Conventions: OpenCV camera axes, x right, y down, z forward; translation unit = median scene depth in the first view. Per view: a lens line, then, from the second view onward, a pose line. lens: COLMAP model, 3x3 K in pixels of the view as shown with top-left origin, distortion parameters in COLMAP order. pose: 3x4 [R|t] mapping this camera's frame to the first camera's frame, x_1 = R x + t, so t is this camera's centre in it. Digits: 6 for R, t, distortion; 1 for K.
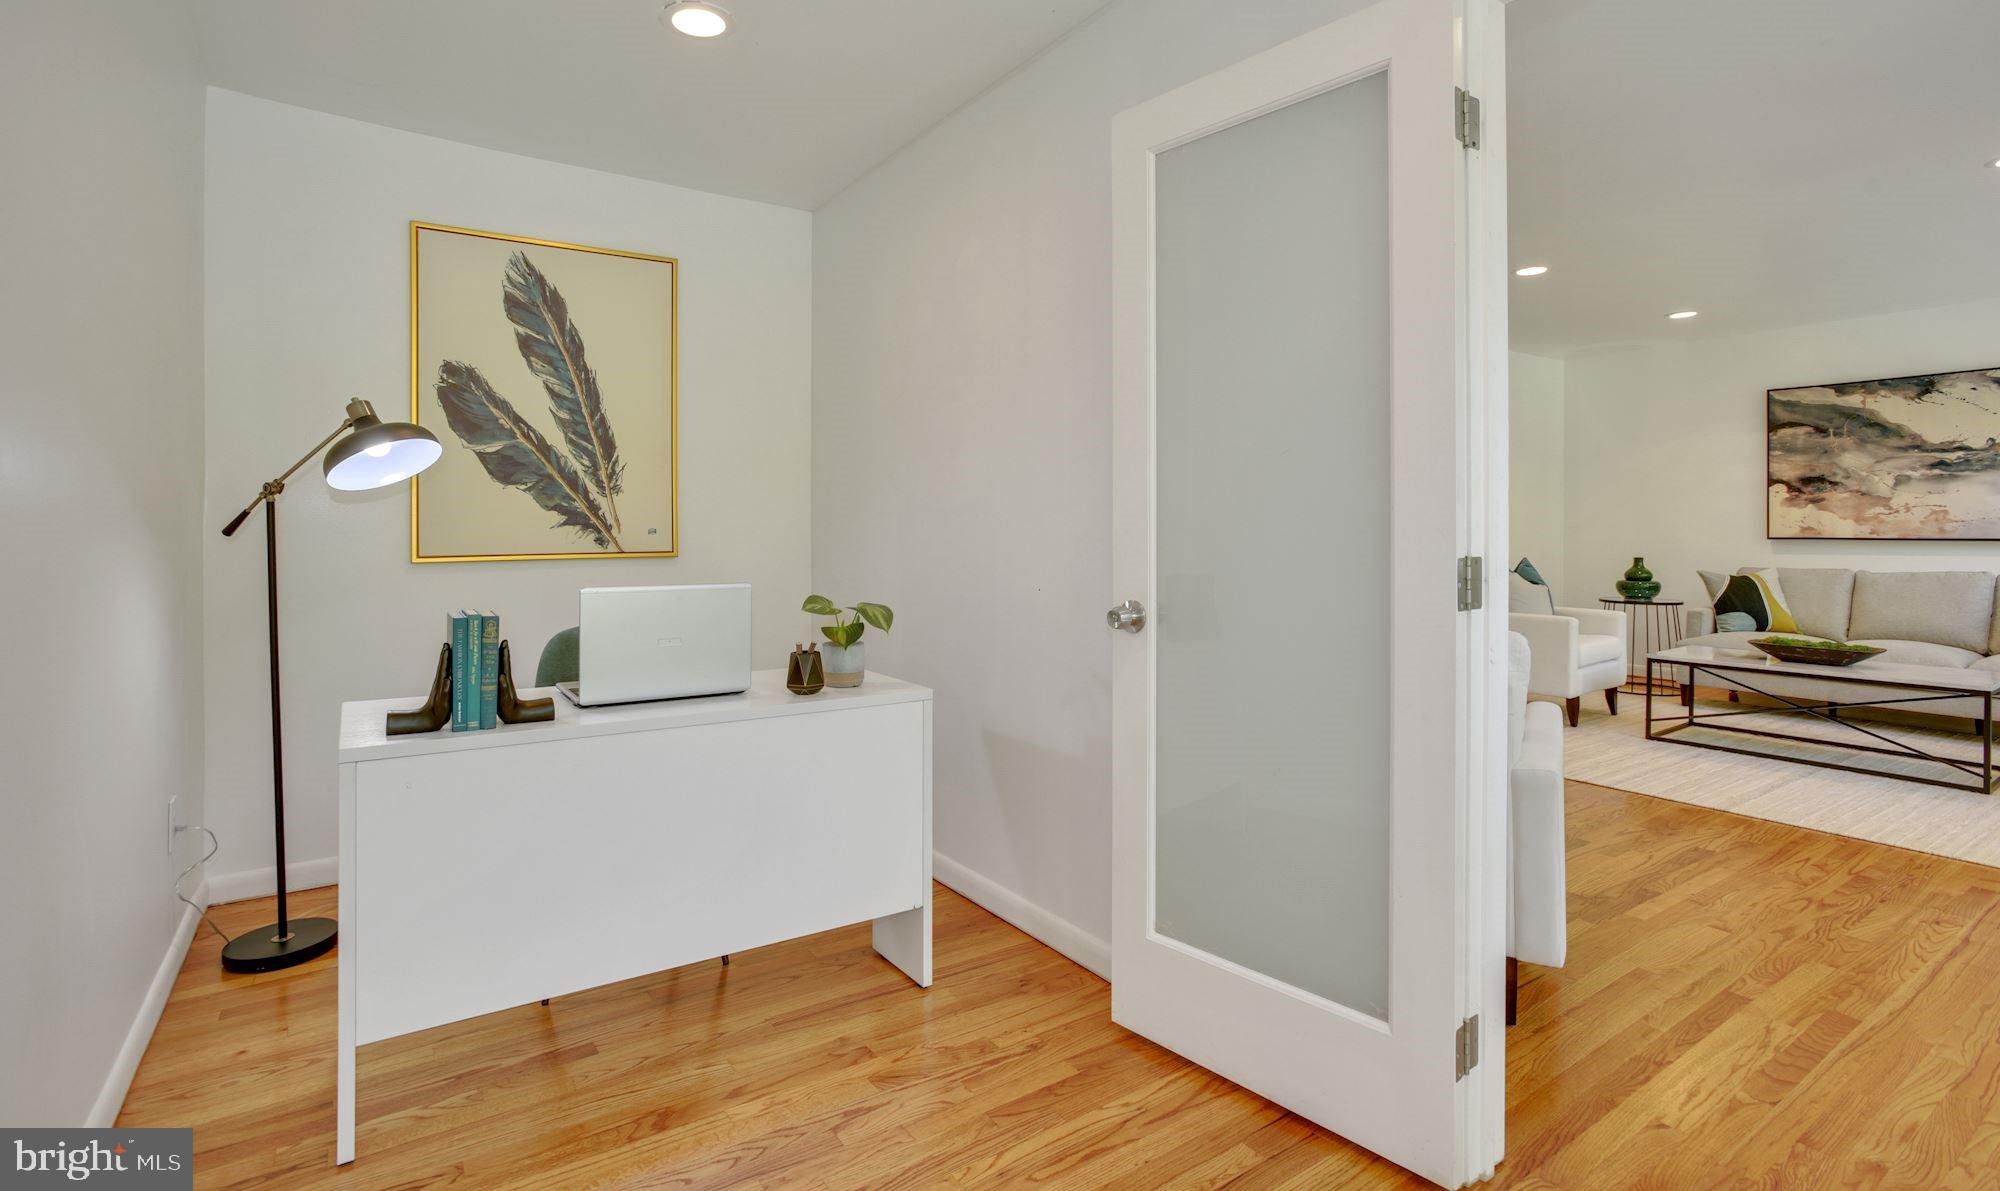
lens RADIAL K [[923.5, 0, 996.4], [0, 923.5, 528.6], [0, 0, 1]] dist [0.001960, 0.001269]
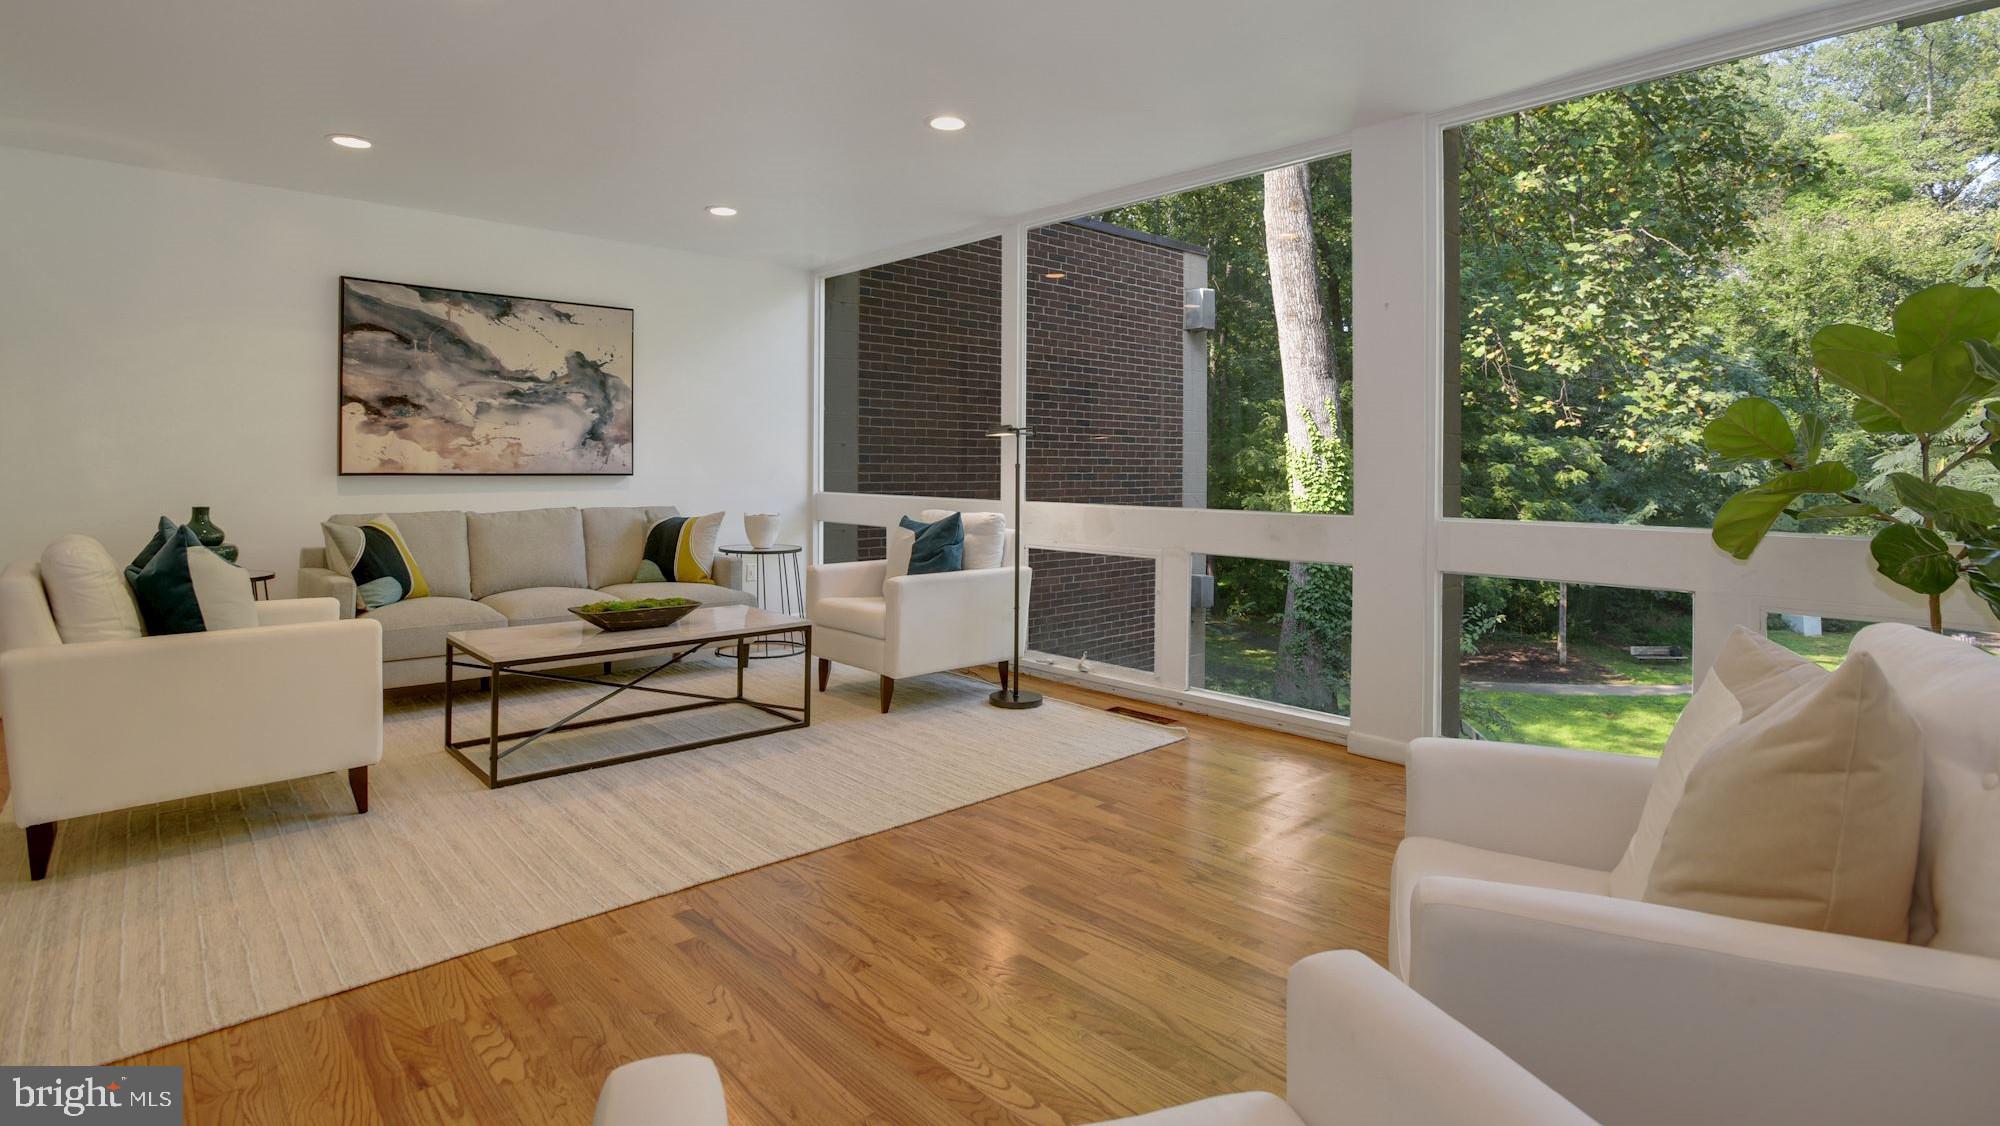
lens RADIAL K [[966.4, 0, 1013.7], [0, 966.4, 455.9], [0, 0, 1]] dist [-0.005393, -0.000274]
pose [[-0.147287, 0.008014, 0.989061, -0.015905], [-0.007603, 0.999928, -0.009234, -0.001541], [-0.989065, -0.008880, -0.147216, 0.610865]]
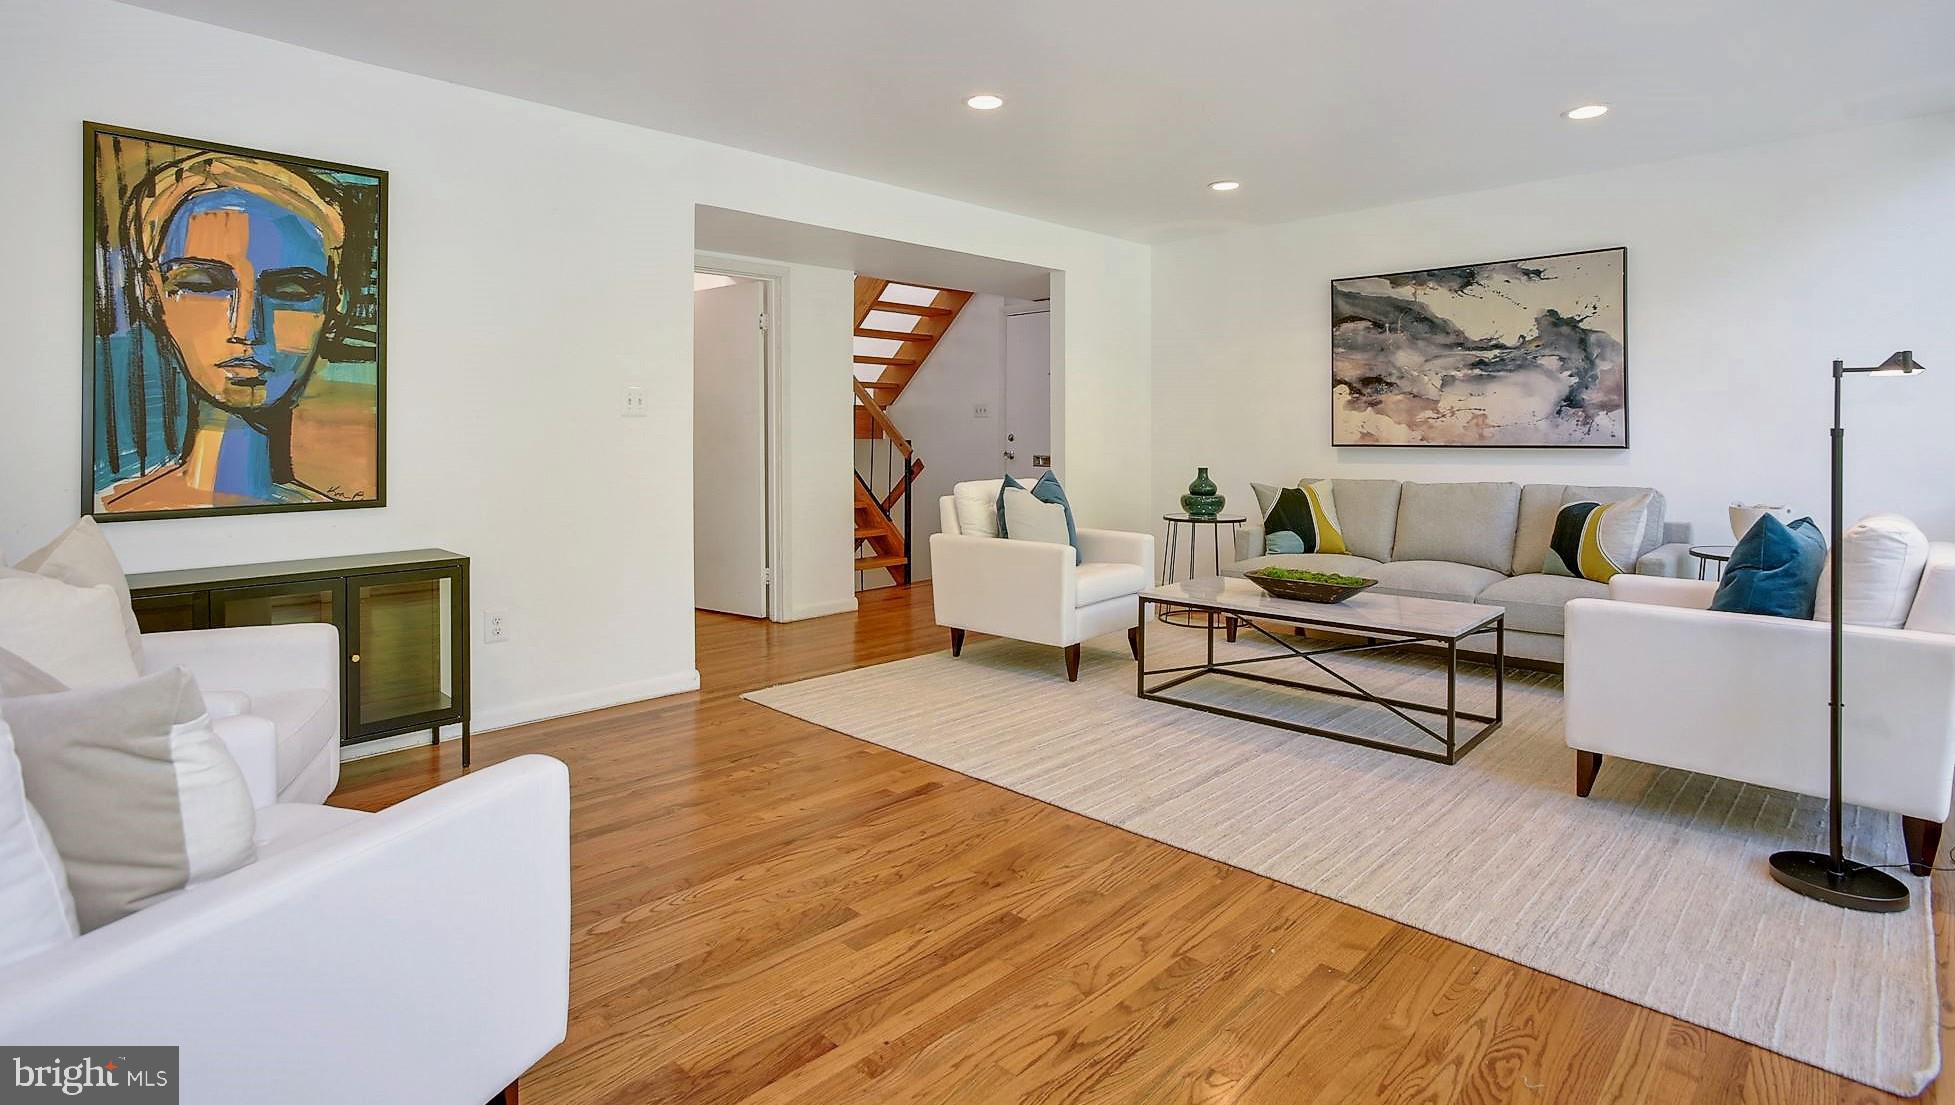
lens RADIAL K [[950.2, 0, 961.8], [0, 950.2, 431.2], [0, 0, 1]] dist [-0.029584, -0.000168]
pose [[0.980156, 0.000339, 0.198225, 0.319059], [0.000871, 0.999982, -0.006019, 0.001885], [-0.198224, 0.006072, 0.980138, 0.185303]]
